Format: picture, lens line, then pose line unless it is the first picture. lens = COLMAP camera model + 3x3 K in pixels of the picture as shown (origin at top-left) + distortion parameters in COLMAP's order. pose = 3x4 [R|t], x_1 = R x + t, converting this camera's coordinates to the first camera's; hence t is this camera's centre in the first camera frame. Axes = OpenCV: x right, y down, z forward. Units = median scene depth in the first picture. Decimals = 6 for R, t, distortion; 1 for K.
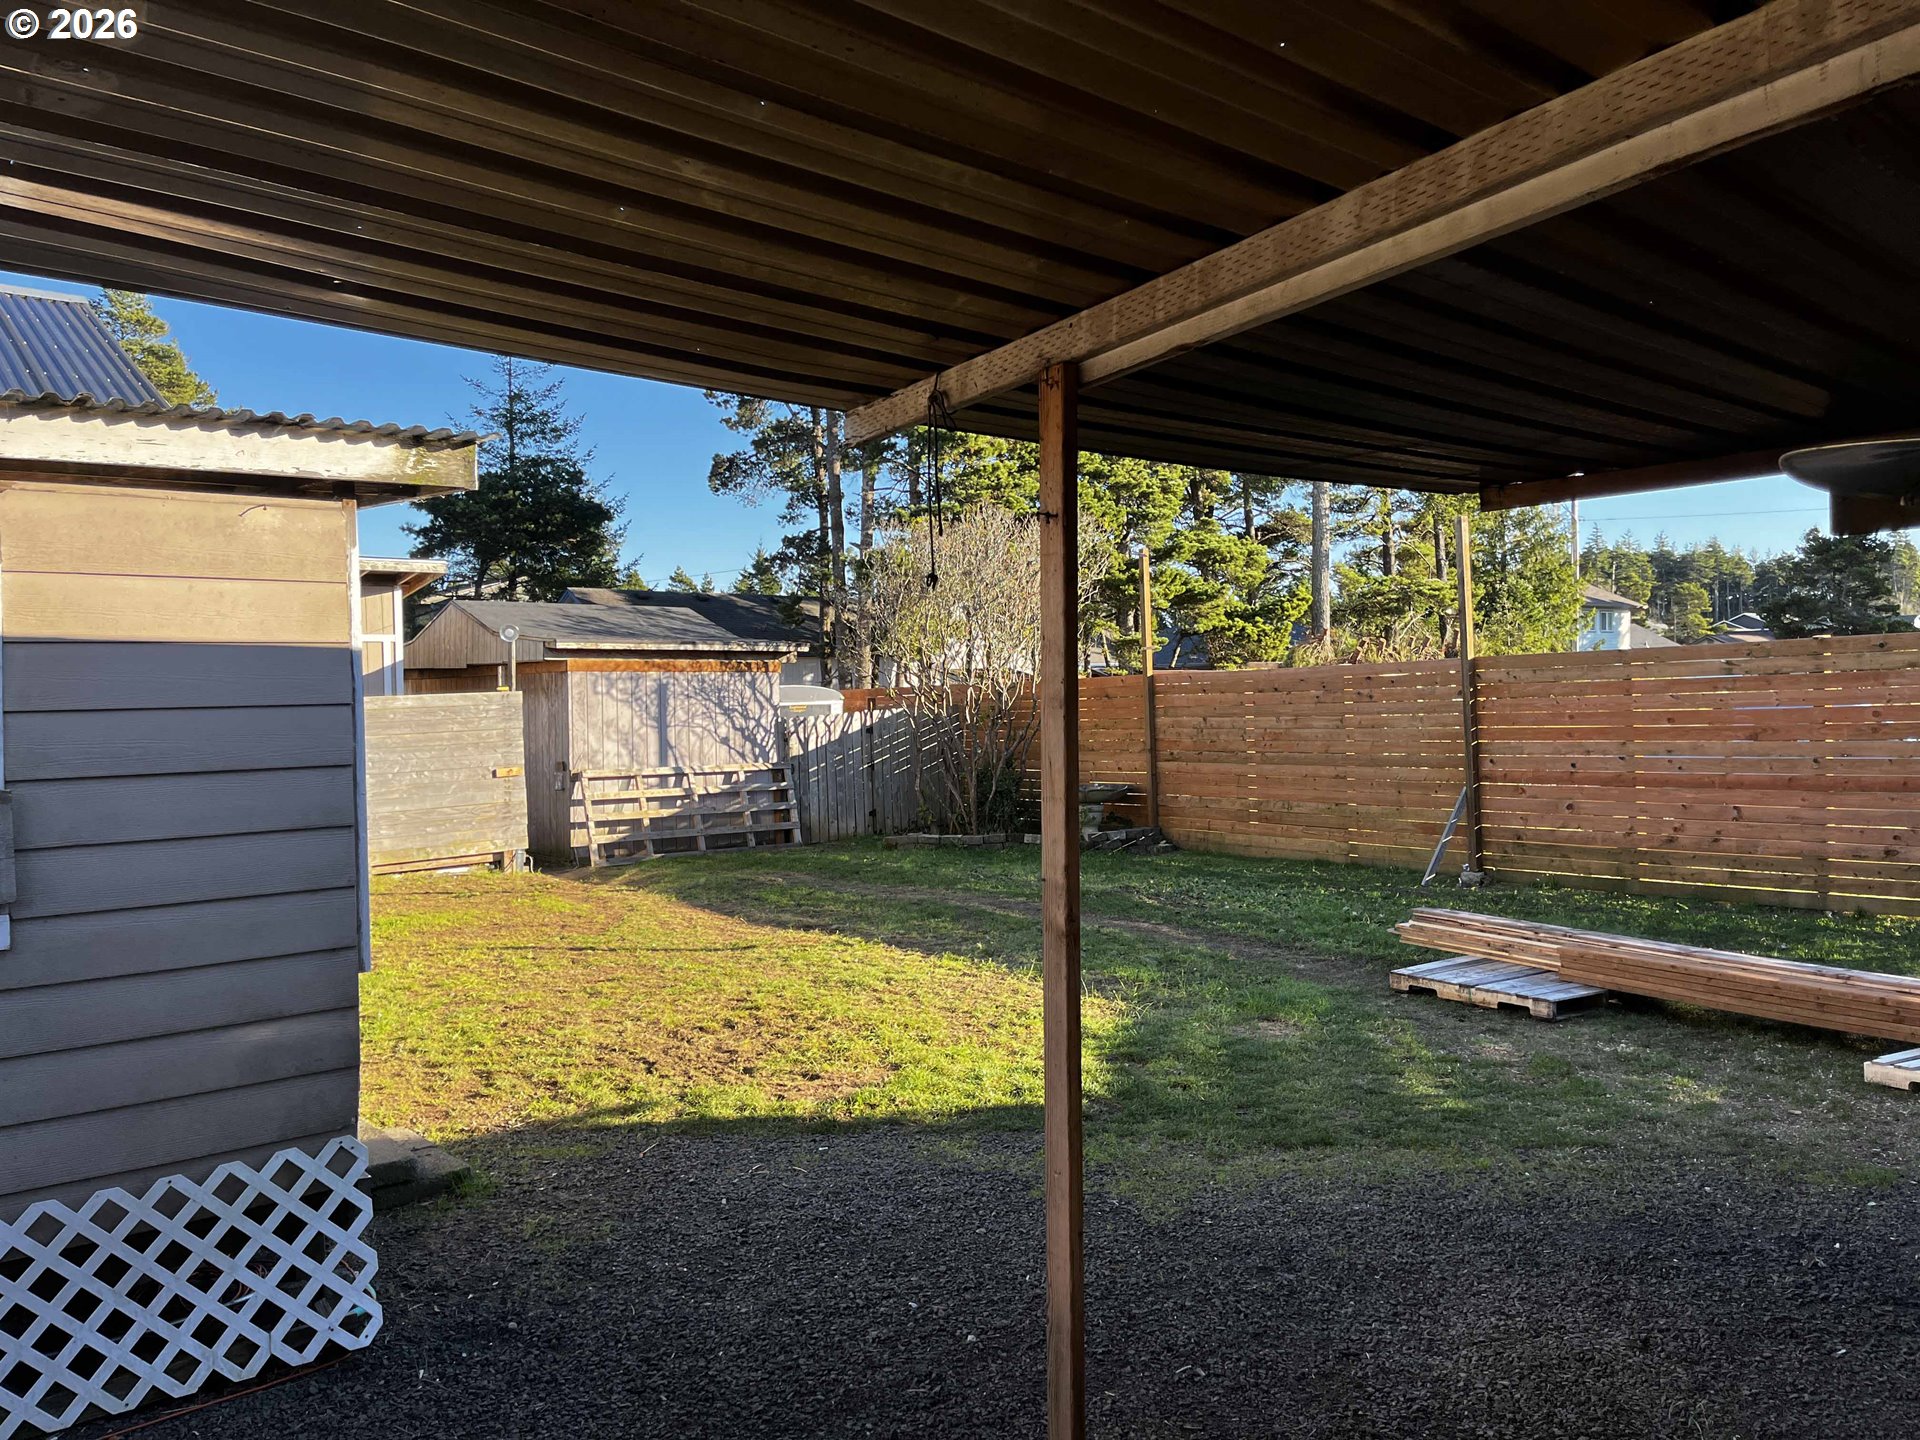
lens RADIAL K [[1478.2, 0, 967.8], [0, 1478.2, 723.9], [0, 0, 1]] dist [0.039758, -0.018586]
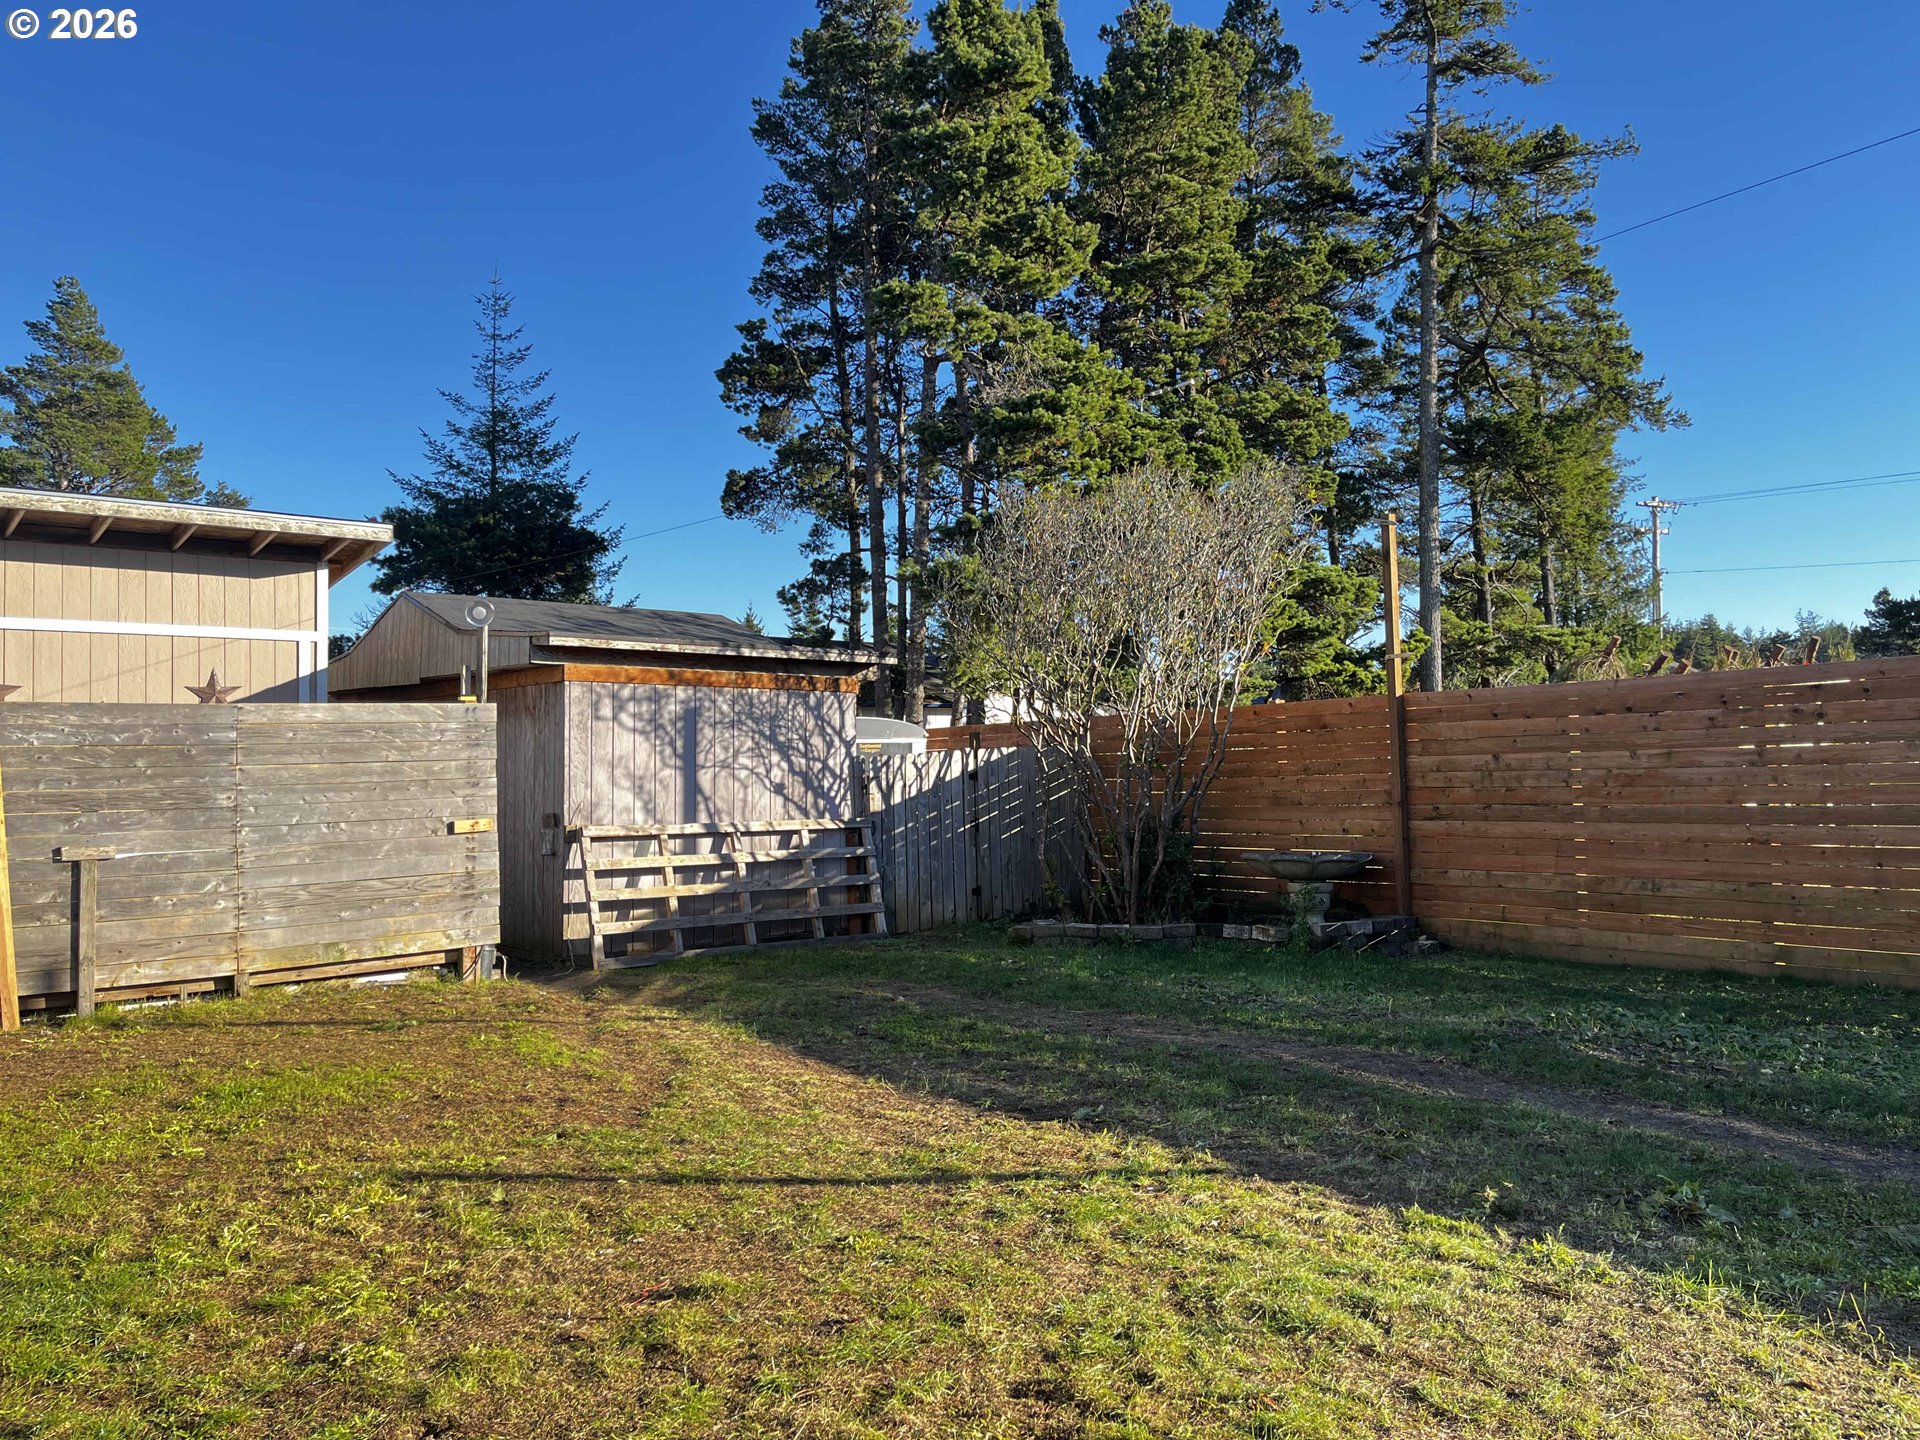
lens RADIAL K [[1478.2, 0, 954.2], [0, 1478.2, 708.2], [0, 0, 1]] dist [0.039758, -0.018586]
pose [[0.999964, 0.006323, 0.005669, -0.084394], [-0.005958, 0.998044, -0.062235, 0.016785], [-0.006051, 0.062199, 0.998045, 0.284927]]
